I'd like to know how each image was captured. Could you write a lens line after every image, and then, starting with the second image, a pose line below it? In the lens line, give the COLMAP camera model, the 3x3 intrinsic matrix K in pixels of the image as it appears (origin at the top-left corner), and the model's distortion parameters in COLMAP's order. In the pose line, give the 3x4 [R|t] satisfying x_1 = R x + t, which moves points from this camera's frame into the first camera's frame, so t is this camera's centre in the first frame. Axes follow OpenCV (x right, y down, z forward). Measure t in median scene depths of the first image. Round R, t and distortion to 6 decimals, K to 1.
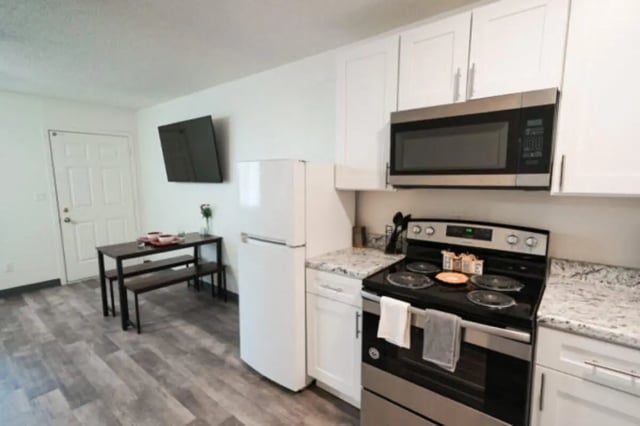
lens RADIAL K [[316.3, 0, 320.0], [0, 316.3, 213.0], [0, 0, 1]] dist [0.000362, 0.000883]
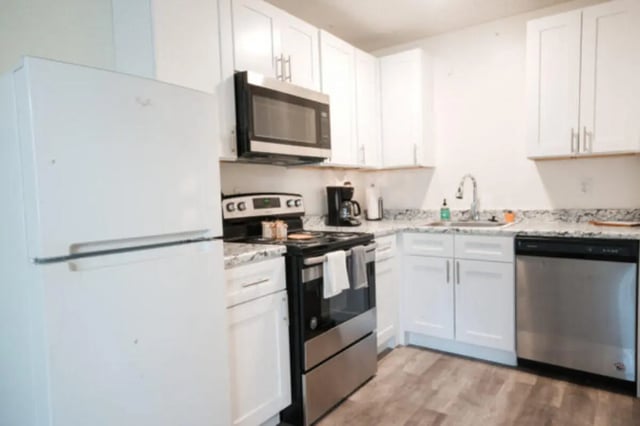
lens RADIAL K [[423.4, 0, 320.0], [0, 423.4, 213.0], [0, 0, 1]] dist [0.001138, 0.000151]
pose [[-0.059063, -0.041580, 0.997388, -1.010758], [0.146328, 0.987979, 0.049853, 0.051602], [-0.987471, 0.148890, -0.052269, 0.927246]]
